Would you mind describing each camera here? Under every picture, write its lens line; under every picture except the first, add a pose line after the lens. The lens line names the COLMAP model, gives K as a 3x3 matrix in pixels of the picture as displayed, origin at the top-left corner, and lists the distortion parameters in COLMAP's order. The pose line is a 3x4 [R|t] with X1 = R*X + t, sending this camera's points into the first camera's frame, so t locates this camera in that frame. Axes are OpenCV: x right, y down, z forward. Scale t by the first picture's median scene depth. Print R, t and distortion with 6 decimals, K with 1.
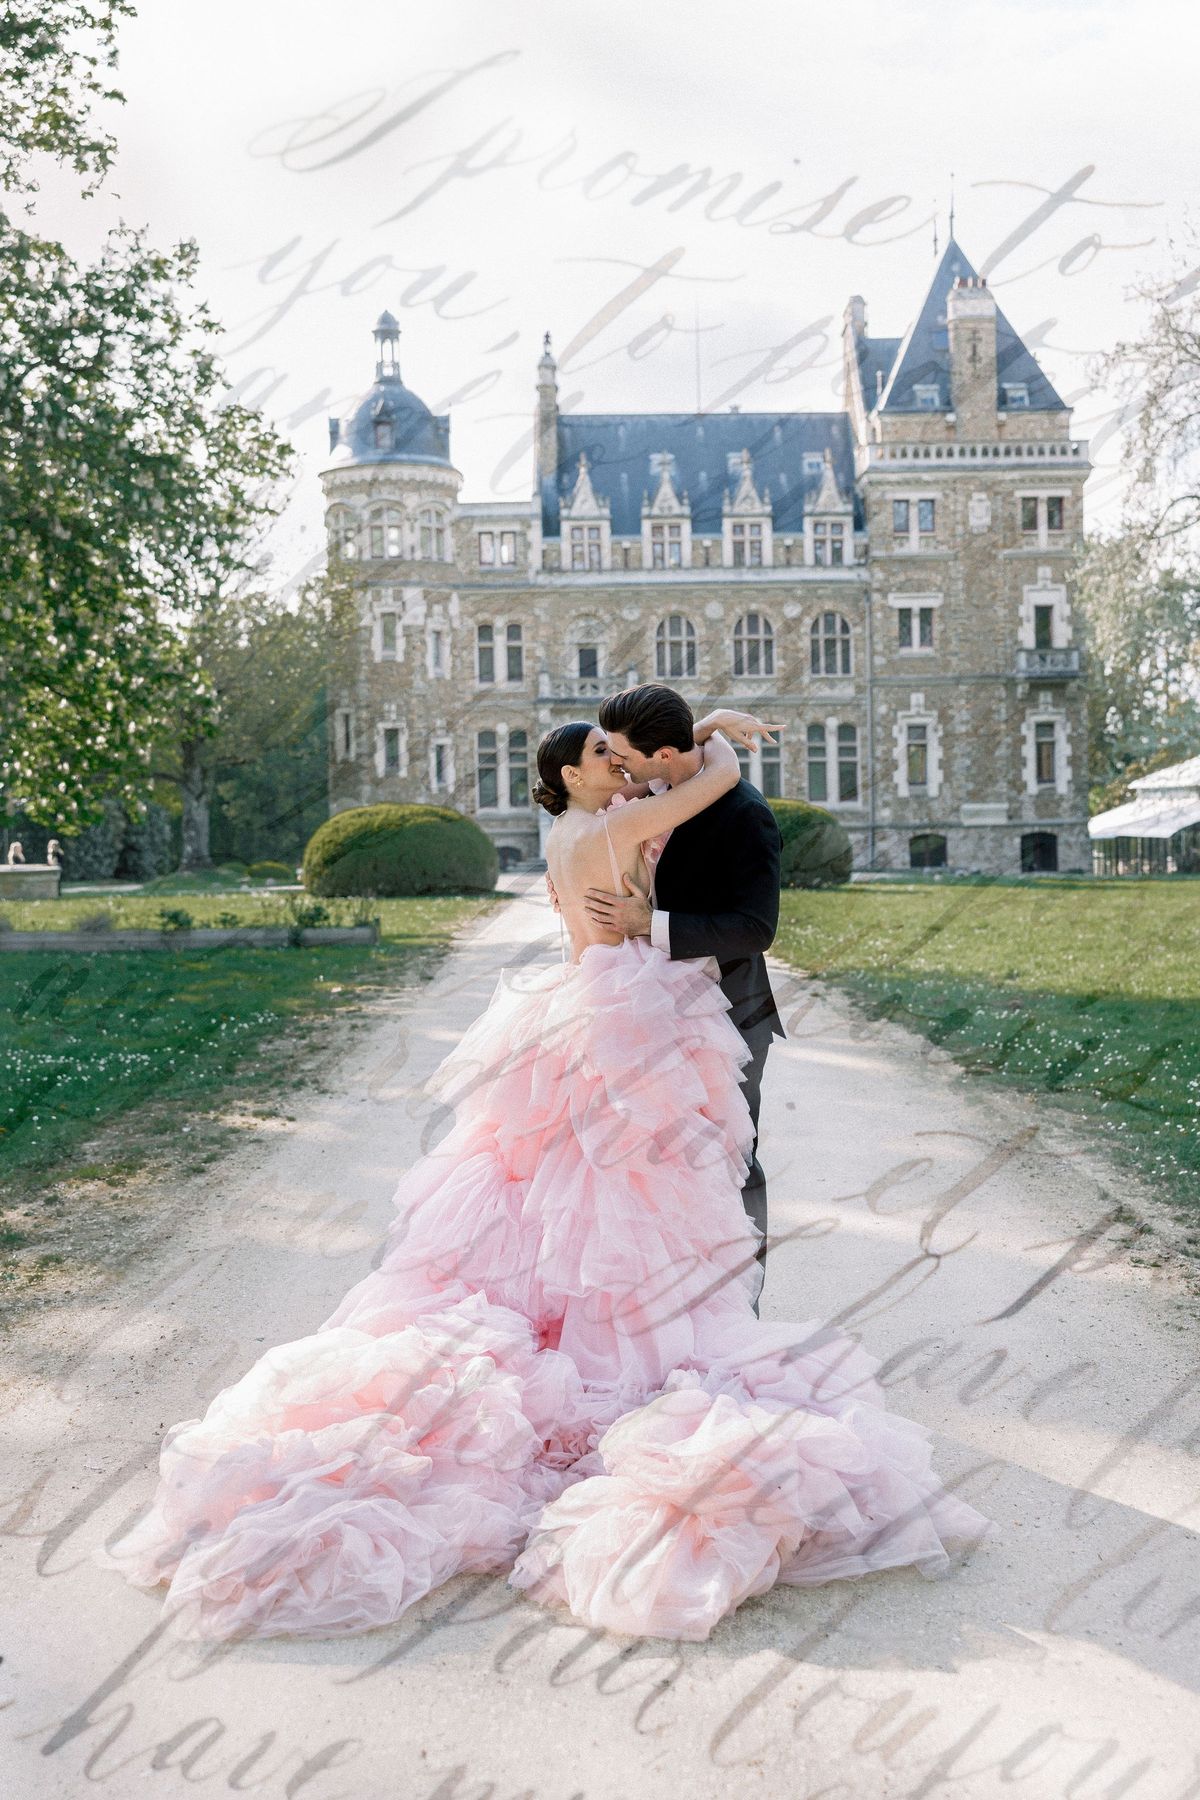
lens RADIAL K [[1969.3, 0, 602.1], [0, 1969.3, 866.3], [0, 0, 1]] dist [0.003454, 0.007973]
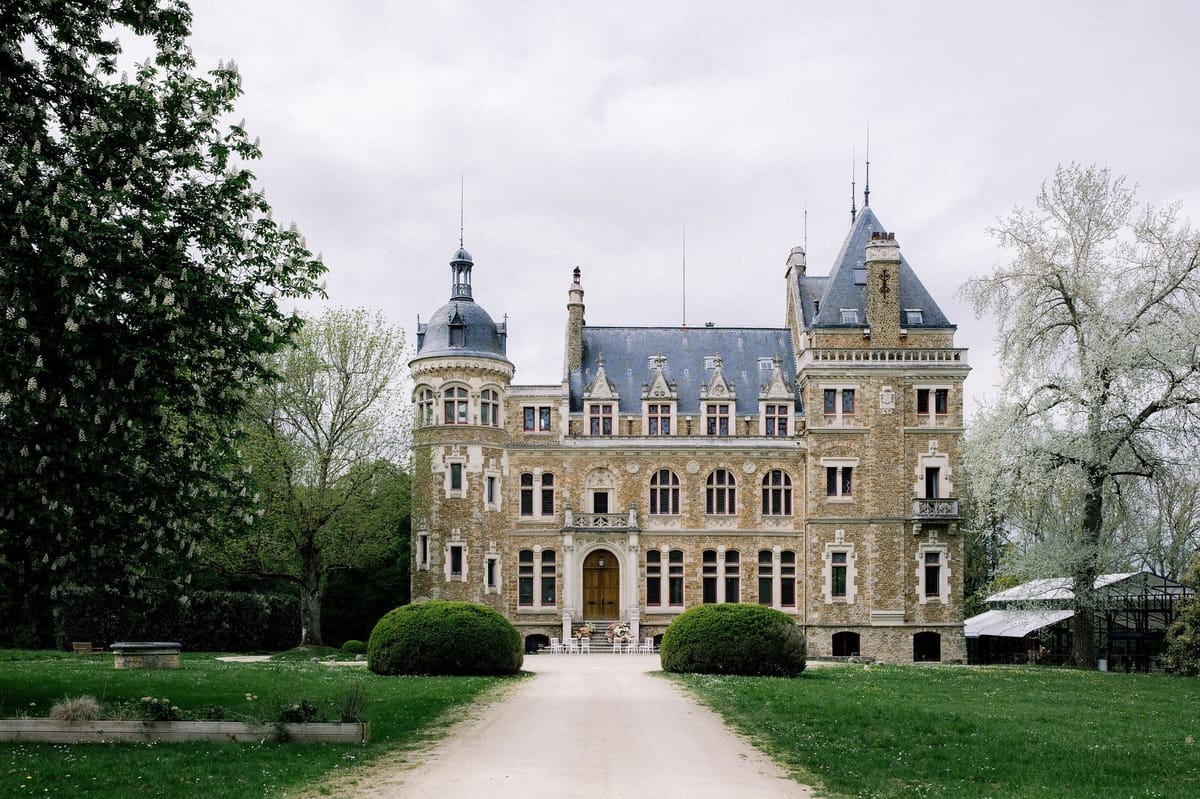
lens RADIAL K [[1312.9, 0, 595.0], [0, 1312.9, 592.7], [0, 0, 1]] dist [0.003454, 0.007973]
pose [[0.999702, 0.021368, -0.011774, 0.001080], [-0.021840, 0.998900, -0.041493, -0.001909], [0.010875, 0.041738, 0.999069, 0.083202]]
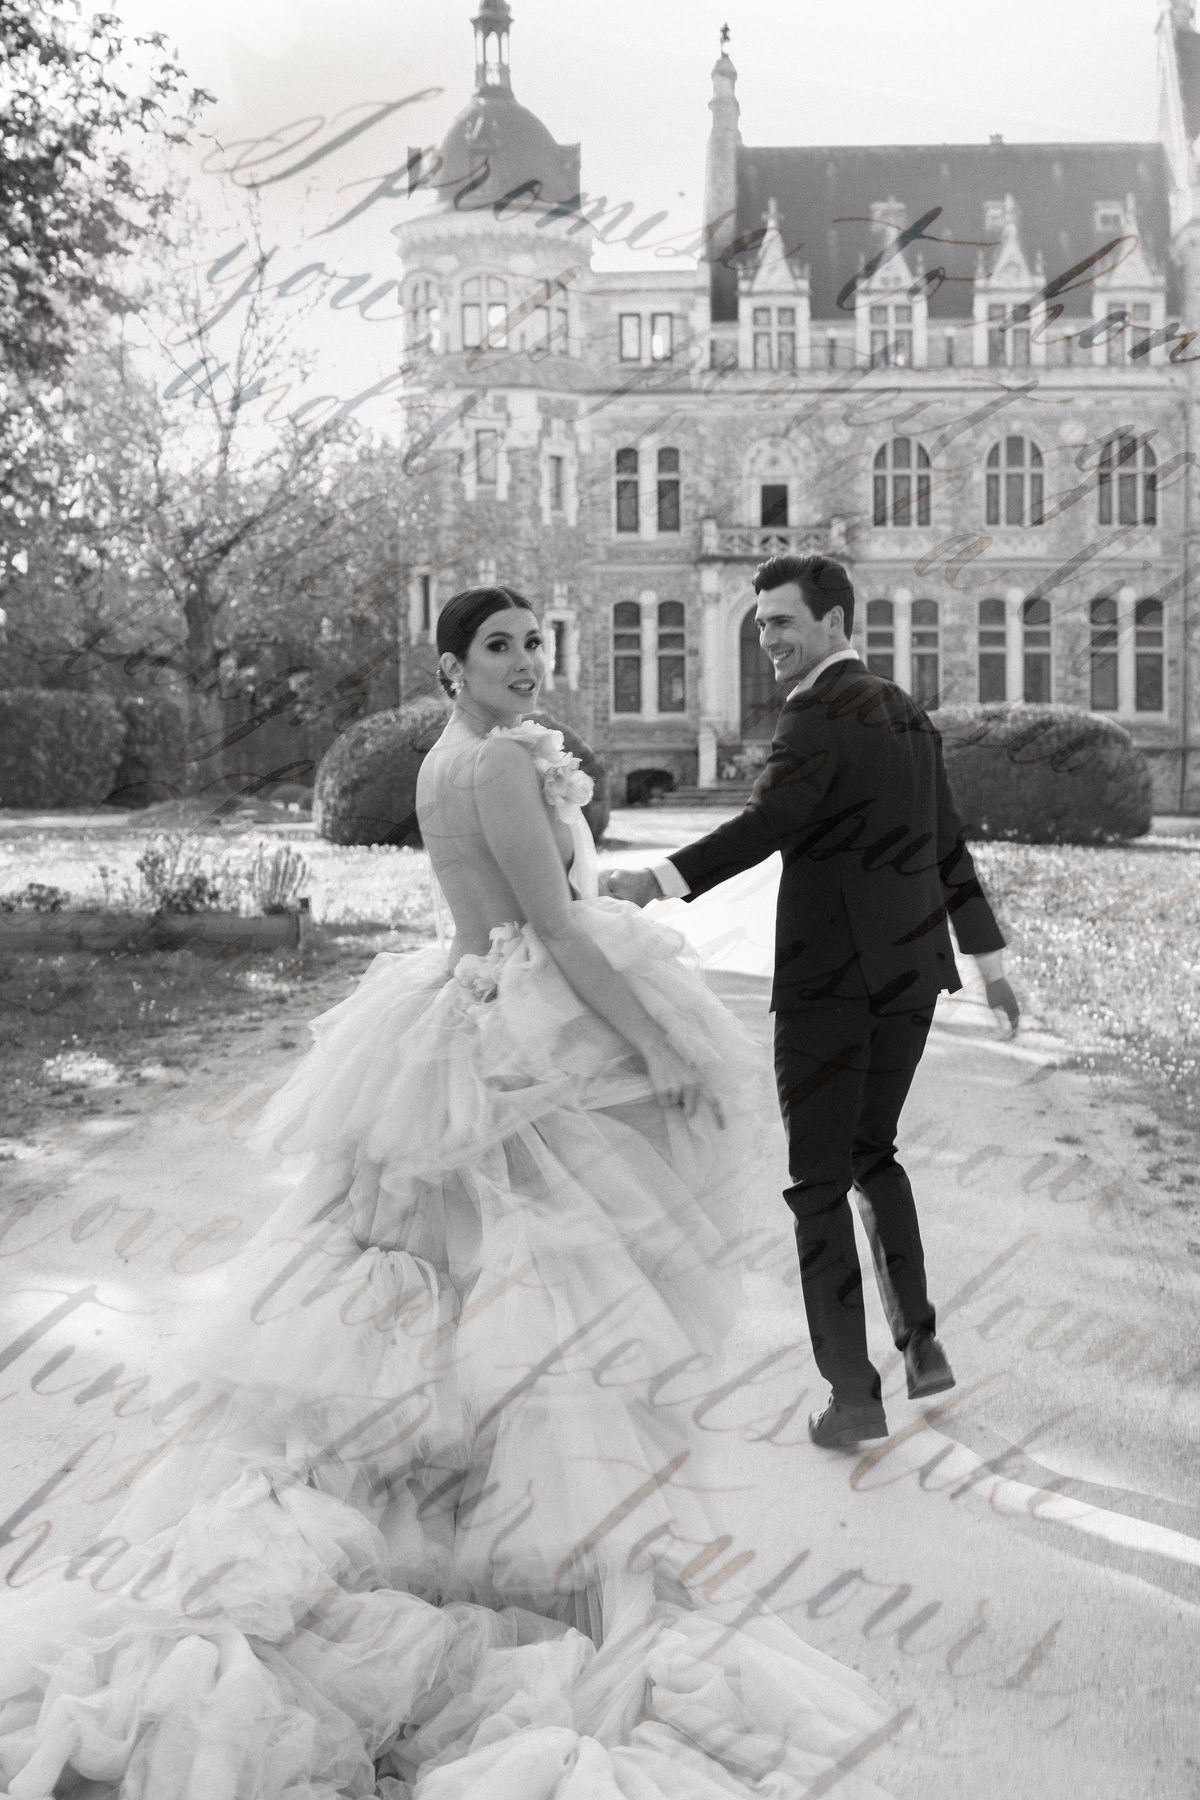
lens RADIAL K [[2664.9, 0, 668.2], [0, 2664.9, 901.7], [0, 0, 1]] dist [0.037280, -0.035361]
pose [[0.998481, 0.018496, -0.051904, 0.006984], [-0.016408, 0.999050, 0.040381, -0.001328], [0.052601, -0.039468, 0.997835, 0.056891]]
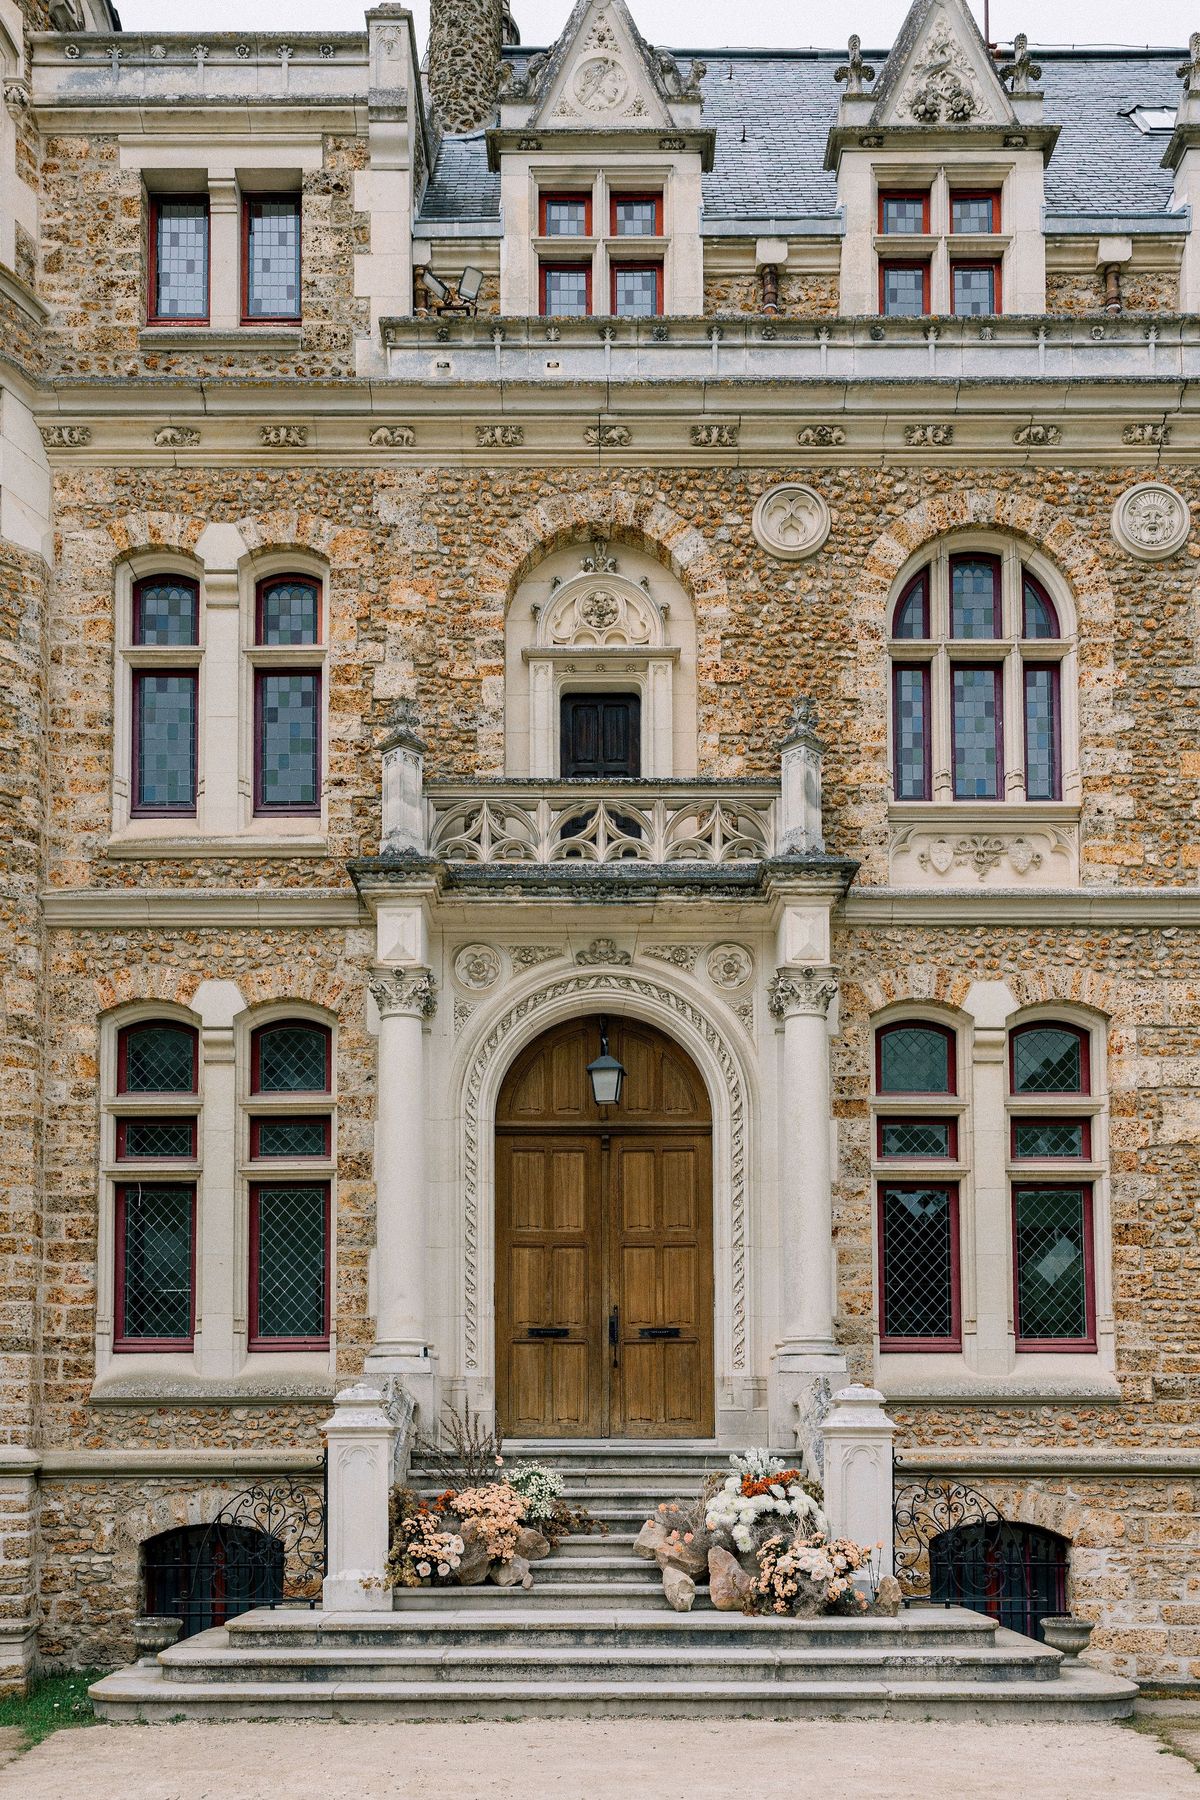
lens RADIAL K [[2112.5, 0, 567.6], [0, 2112.5, 1201.7], [0, 0, 1]] dist [0.124084, -0.012787]
pose [[0.999711, 0.018541, -0.015280, -0.006157], [-0.020477, 0.990189, -0.138226, -0.014111], [0.012567, 0.138499, 0.990283, 0.764227]]
